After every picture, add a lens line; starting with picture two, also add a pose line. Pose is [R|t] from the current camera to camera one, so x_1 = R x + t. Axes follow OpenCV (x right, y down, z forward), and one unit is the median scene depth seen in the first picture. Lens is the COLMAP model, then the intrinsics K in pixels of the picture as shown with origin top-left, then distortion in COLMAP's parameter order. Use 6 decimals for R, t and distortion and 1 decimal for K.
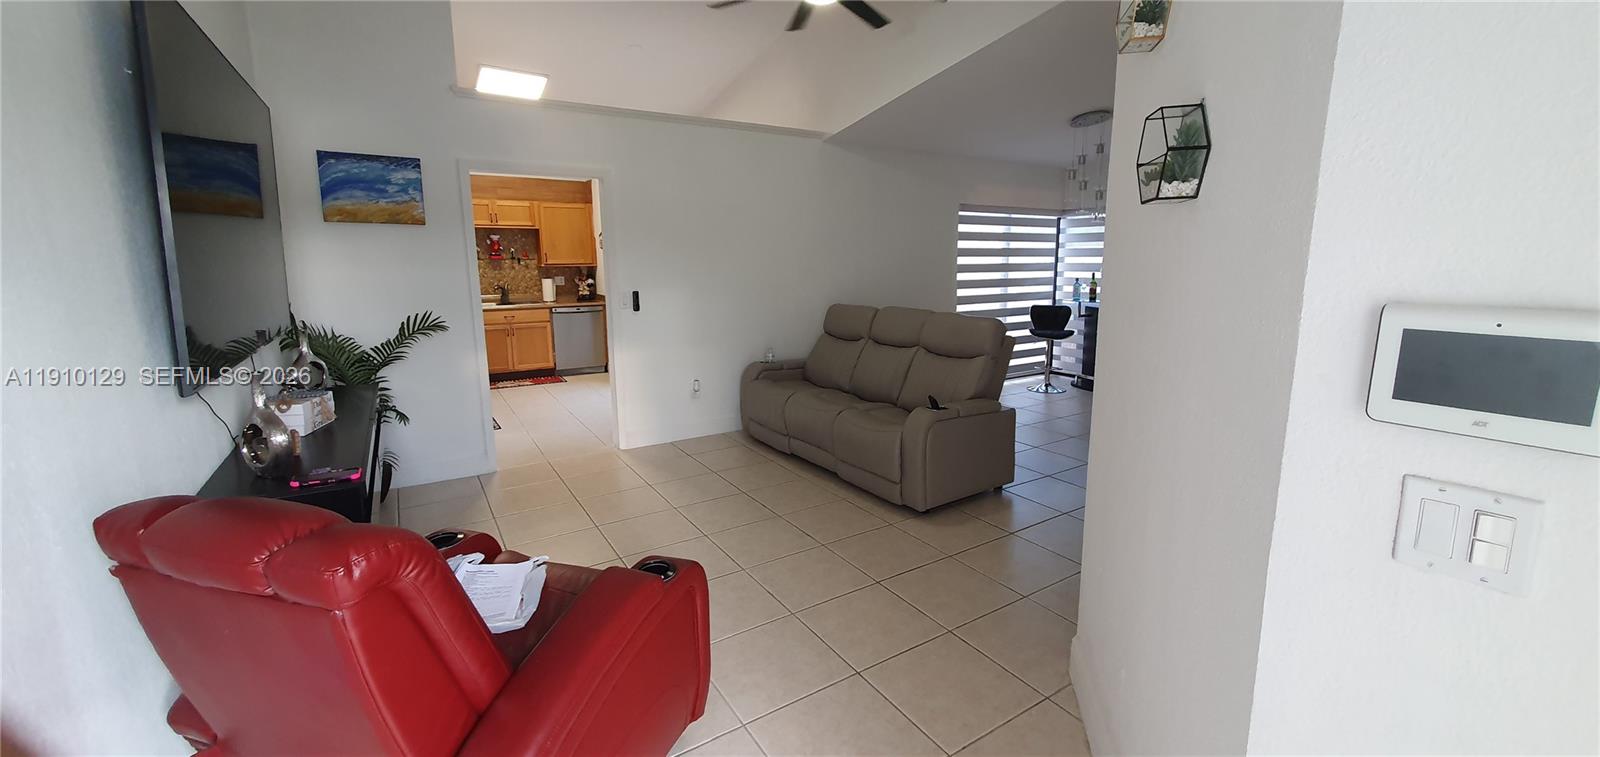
lens RADIAL K [[631.9, 0, 816.5], [0, 631.9, 362.8], [0, 0, 1]] dist [0.011237, 0.000058]
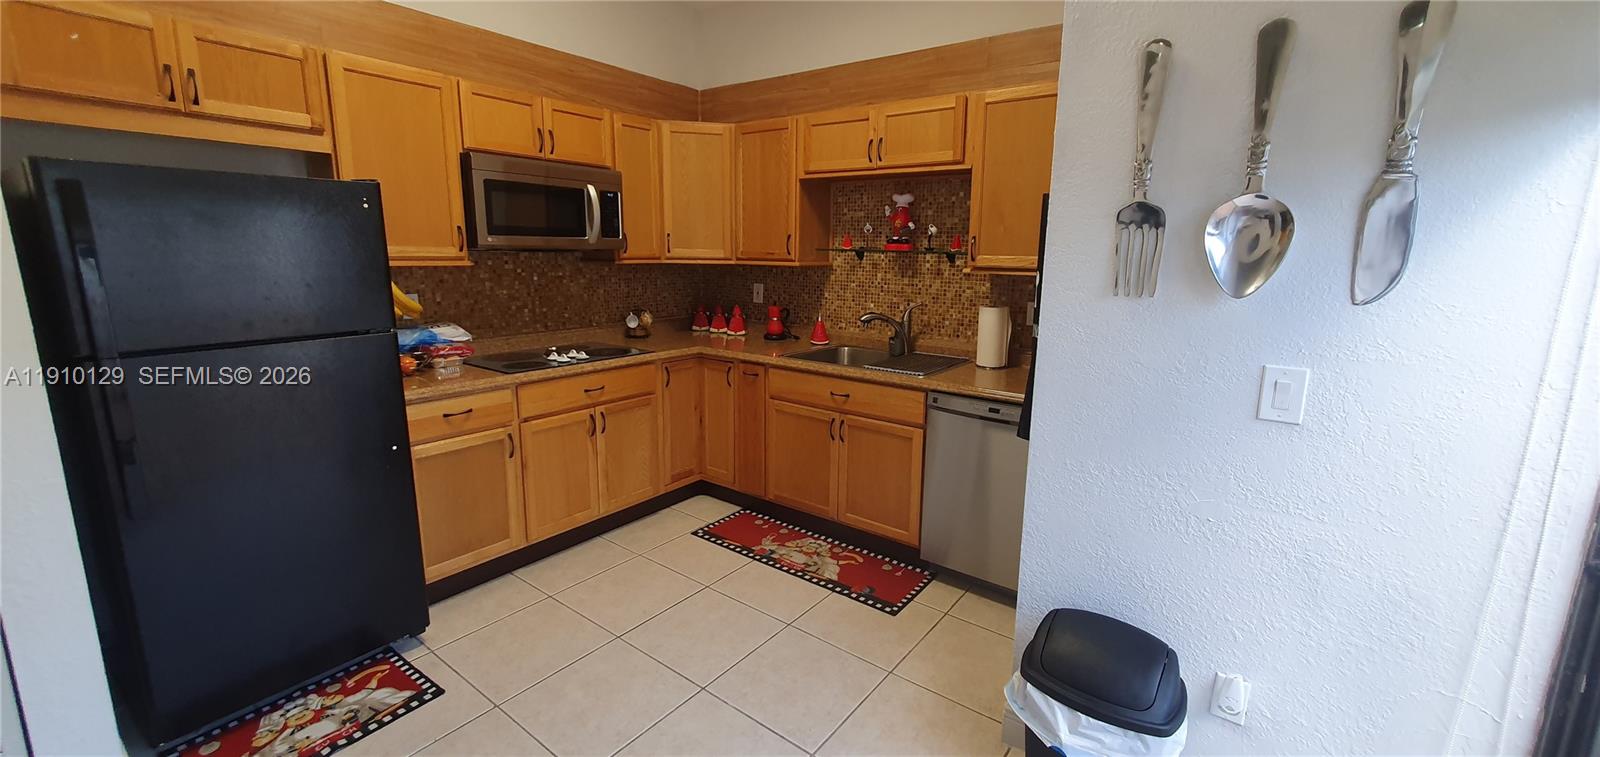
lens RADIAL K [[631.9, 0, 816.5], [0, 631.9, 362.8], [0, 0, 1]] dist [0.011237, 0.000058]
pose [[0.347556, 0.186092, -0.919007, -0.115840], [-0.176408, 0.975583, 0.130833, -0.135192], [0.920915, 0.116649, 0.371898, 0.793358]]
